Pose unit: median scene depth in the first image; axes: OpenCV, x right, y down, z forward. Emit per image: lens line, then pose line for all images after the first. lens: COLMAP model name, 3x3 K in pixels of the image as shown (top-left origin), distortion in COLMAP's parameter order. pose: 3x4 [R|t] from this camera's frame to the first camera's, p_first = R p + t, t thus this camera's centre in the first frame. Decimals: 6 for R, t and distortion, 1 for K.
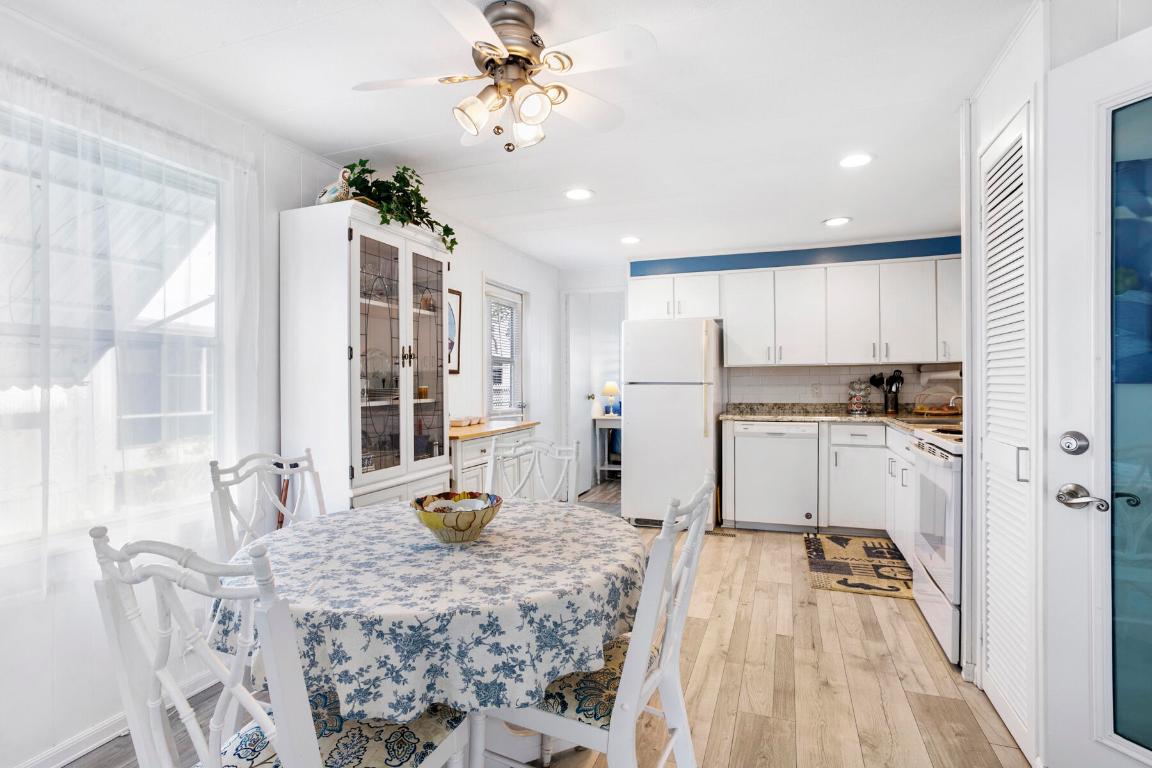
lens RADIAL K [[581.1, 0, 569.0], [0, 581.1, 376.1], [0, 0, 1]] dist [-0.060388, 0.039320]
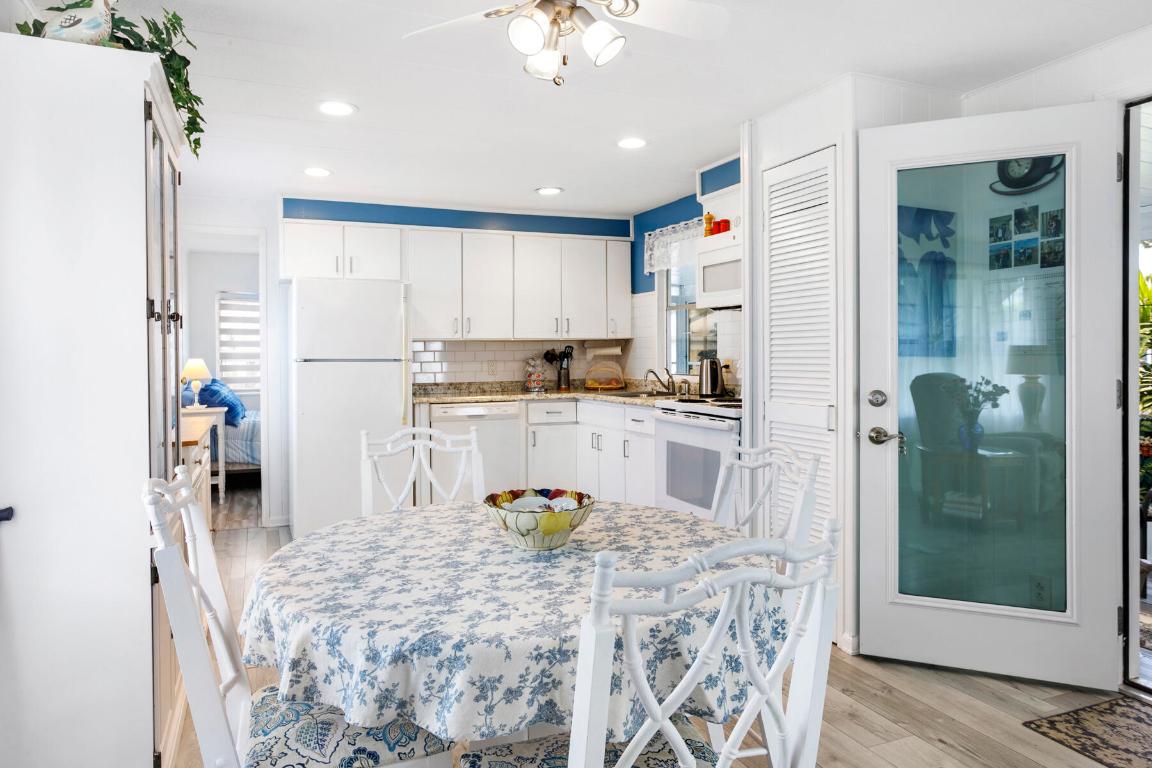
lens RADIAL K [[734.8, 0, 572.5], [0, 734.8, 351.7], [0, 0, 1]] dist [-0.000205, 0.003635]
pose [[0.715315, 0.002942, 0.698796, -0.324195], [-0.001478, 0.999995, -0.002697, 0.002735], [-0.698801, 0.000897, 0.715316, 0.077436]]
